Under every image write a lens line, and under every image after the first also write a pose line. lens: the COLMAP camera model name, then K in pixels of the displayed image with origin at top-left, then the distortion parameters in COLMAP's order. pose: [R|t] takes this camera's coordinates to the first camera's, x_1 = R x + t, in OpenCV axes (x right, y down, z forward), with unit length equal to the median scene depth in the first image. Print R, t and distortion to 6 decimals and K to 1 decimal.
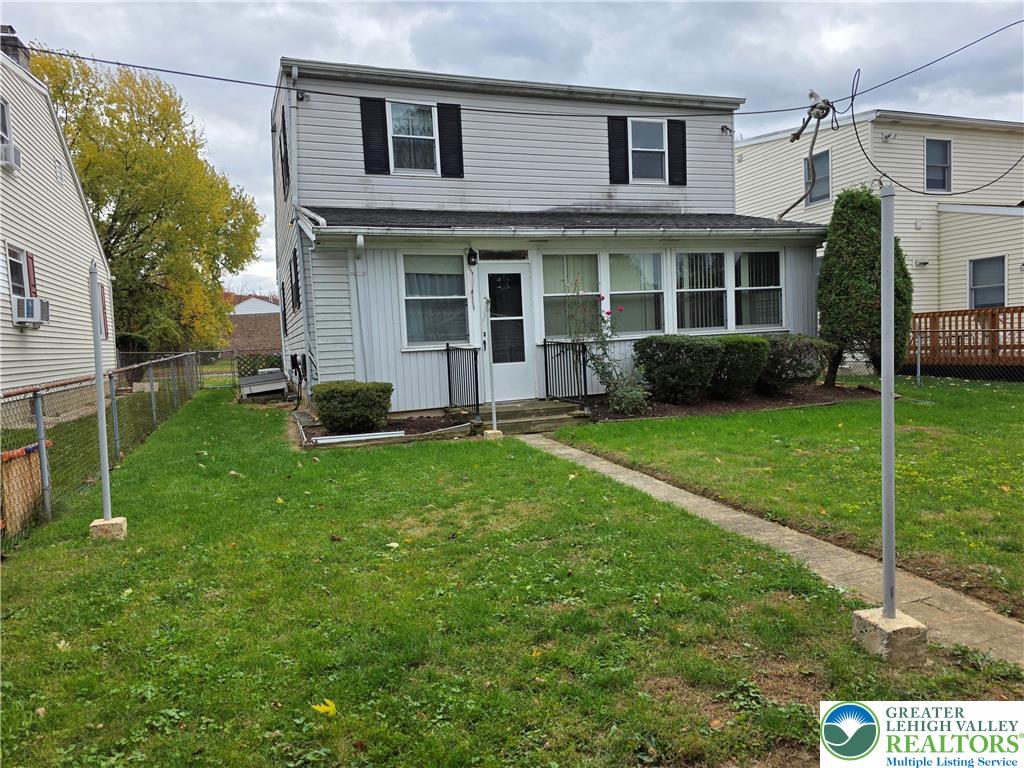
lens RADIAL K [[692.3, 0, 515.6], [0, 692.3, 387.4], [0, 0, 1]] dist [0.044191, -0.003671]
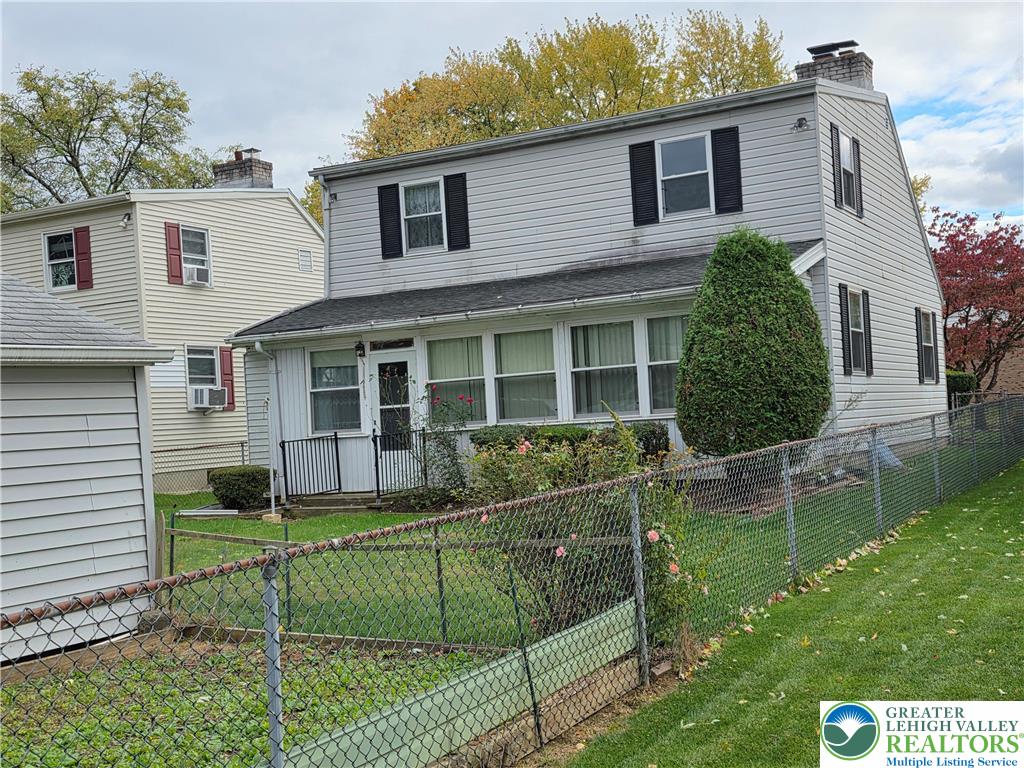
lens RADIAL K [[1268.1, 0, 515.9], [0, 1268.1, 387.7], [0, 0, 1]] dist [0.098506, 0.000000]
pose [[0.659108, -0.009491, -0.751988, 1.316940], [-0.026274, 0.999019, -0.035638, -0.059356], [0.751589, 0.043247, 0.658212, -0.067439]]
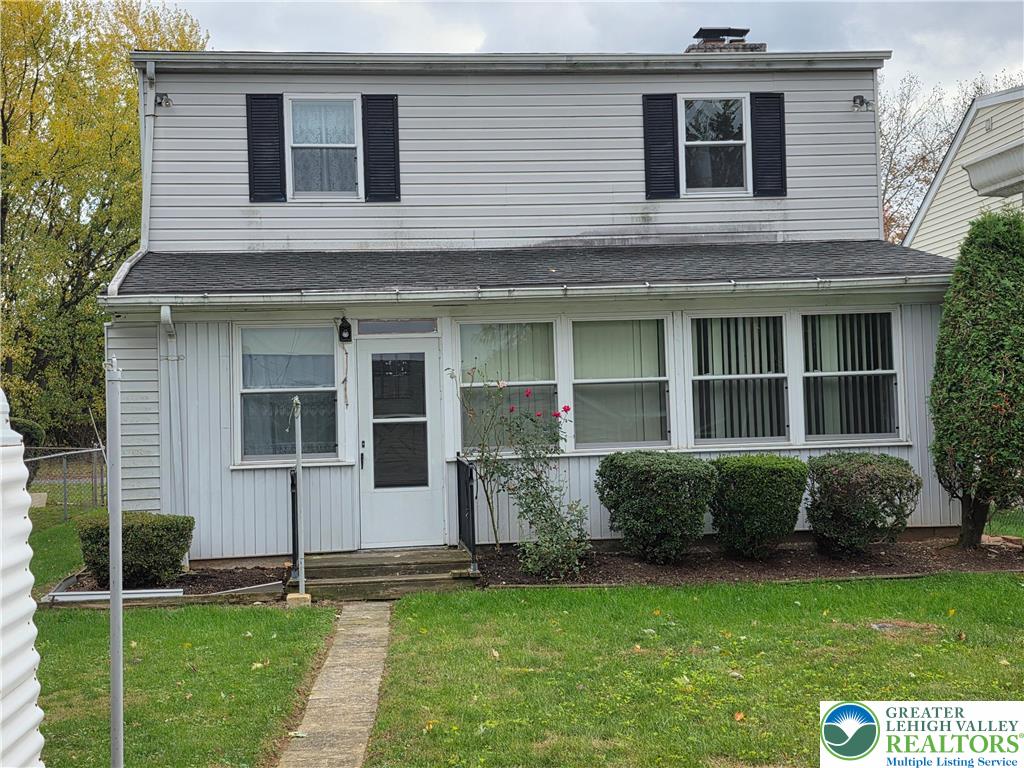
lens RADIAL K [[1268.1, 0, 508.1], [0, 1268.1, 374.6], [0, 0, 1]] dist [0.098506, 0.000000]
pose [[0.969758, 0.008705, -0.243913, 0.339154], [-0.032670, 0.995000, -0.094381, -0.029211], [0.241872, 0.099495, 0.965194, -0.129703]]
